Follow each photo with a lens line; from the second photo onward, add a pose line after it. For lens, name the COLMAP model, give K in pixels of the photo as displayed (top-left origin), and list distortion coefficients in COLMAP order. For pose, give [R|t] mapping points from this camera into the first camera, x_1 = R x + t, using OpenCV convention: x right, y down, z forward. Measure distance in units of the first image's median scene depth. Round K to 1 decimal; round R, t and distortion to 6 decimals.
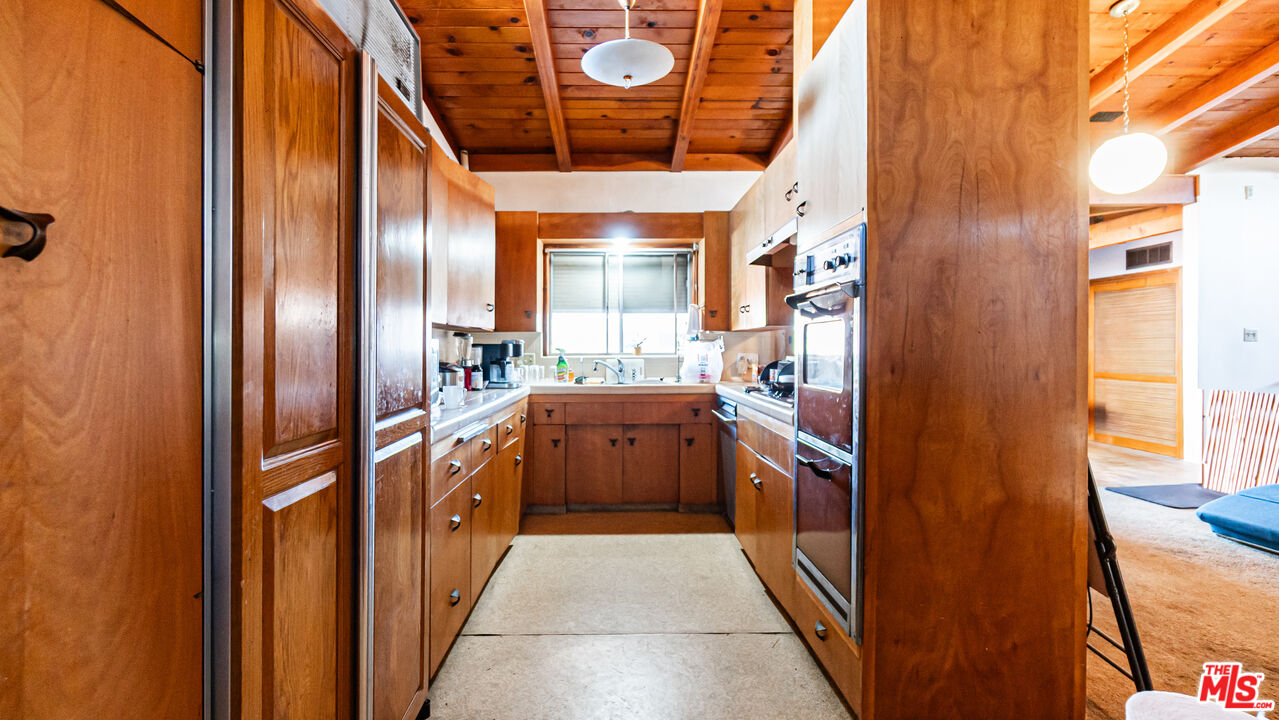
lens RADIAL K [[566.8, 0, 633.5], [0, 566.8, 352.7], [0, 0, 1]] dist [0.001502, 0.000346]
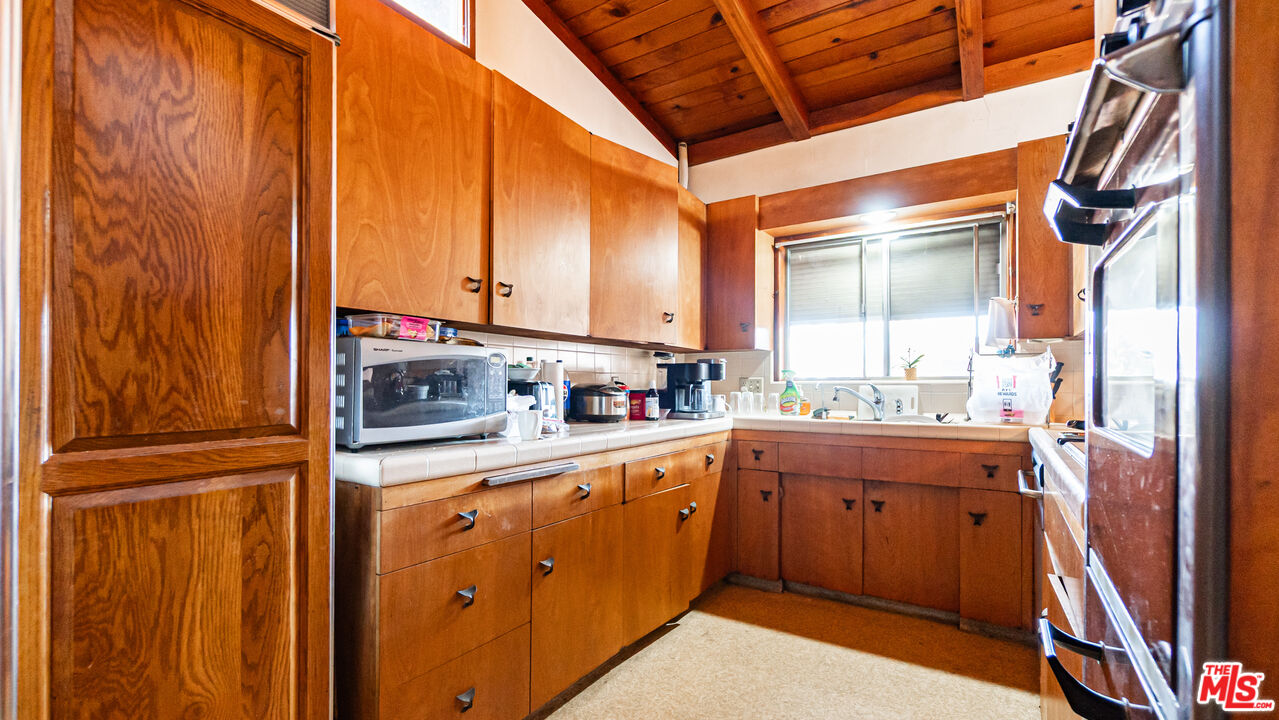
lens RADIAL K [[571.8, 0, 615.3], [0, 571.8, 379.3], [0, 0, 1]] dist [-0.005540, -0.000371]
pose [[0.813840, -0.002544, -0.581083, 0.136511], [-0.004569, 0.999931, -0.010777, 0.014791], [0.581071, 0.011425, 0.813773, 0.264280]]
